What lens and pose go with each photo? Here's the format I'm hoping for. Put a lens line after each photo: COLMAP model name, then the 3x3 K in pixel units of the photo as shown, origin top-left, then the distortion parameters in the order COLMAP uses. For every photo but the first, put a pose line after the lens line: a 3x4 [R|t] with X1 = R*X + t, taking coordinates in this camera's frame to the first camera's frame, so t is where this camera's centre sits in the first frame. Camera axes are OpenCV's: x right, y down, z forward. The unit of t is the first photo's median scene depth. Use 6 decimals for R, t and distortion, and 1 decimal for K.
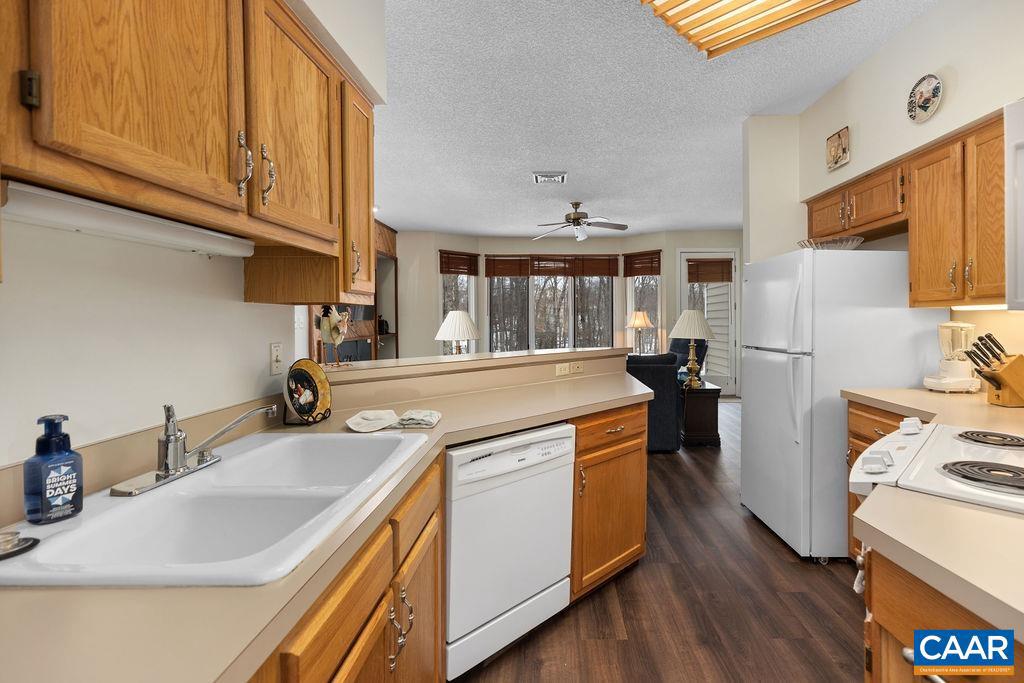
lens RADIAL K [[470.4, 0, 511.9], [0, 470.4, 321.1], [0, 0, 1]] dist [0.000455, 0.000022]
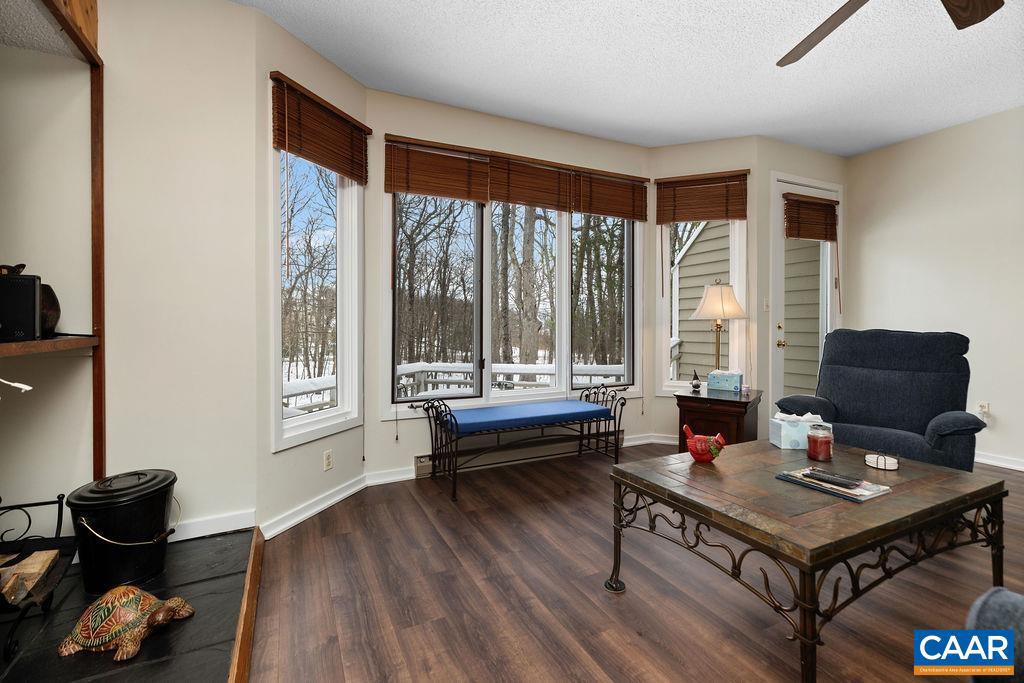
lens RADIAL K [[470.4, 0, 511.9], [0, 470.4, 321.1], [0, 0, 1]] dist [0.000455, 0.000022]
pose [[0.885039, 0.001353, 0.465515, -0.160452], [-0.000603, 0.999998, -0.001760, 0.018000], [-0.465516, 0.001277, 0.885038, 0.648120]]
